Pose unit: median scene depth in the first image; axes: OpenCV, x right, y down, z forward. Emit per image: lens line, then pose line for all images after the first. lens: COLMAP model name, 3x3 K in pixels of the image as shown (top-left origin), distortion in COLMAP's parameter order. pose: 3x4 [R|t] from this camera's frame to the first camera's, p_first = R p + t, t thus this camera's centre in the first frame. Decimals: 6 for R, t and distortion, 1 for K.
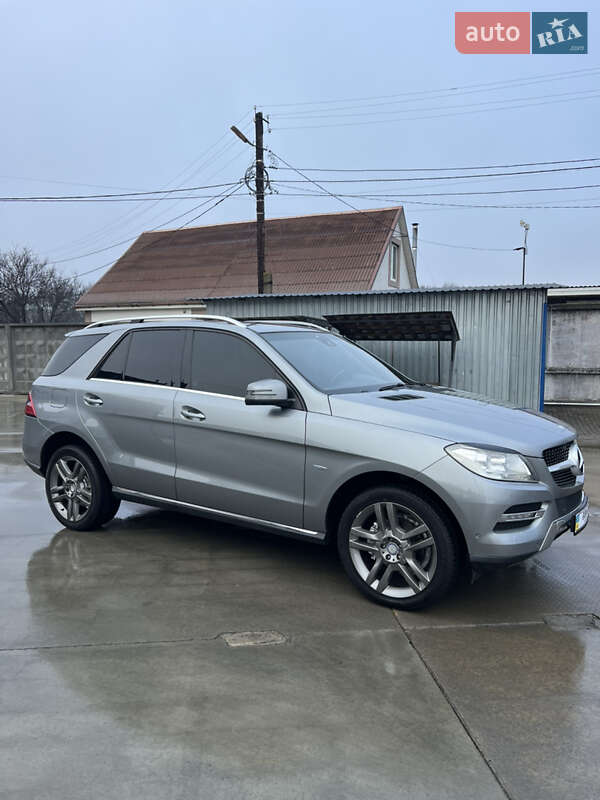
lens RADIAL K [[607.5, 0, 300.0], [0, 607.5, 400.0], [0, 0, 1]] dist [0.048418, -0.060219]
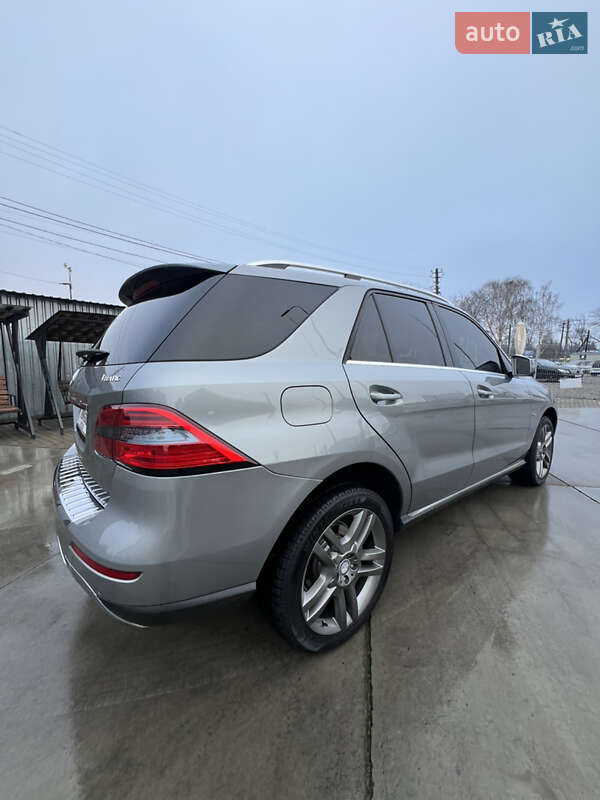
lens RADIAL K [[321.4, 0, 302.3], [0, 321.4, 397.2], [0, 0, 1]] dist [-0.004327, 0.000285]
pose [[0.304754, -0.105668, 0.946551, -0.631080], [0.083813, 0.992946, 0.083863, -0.030622], [-0.948736, 0.053776, 0.311461, 0.934379]]
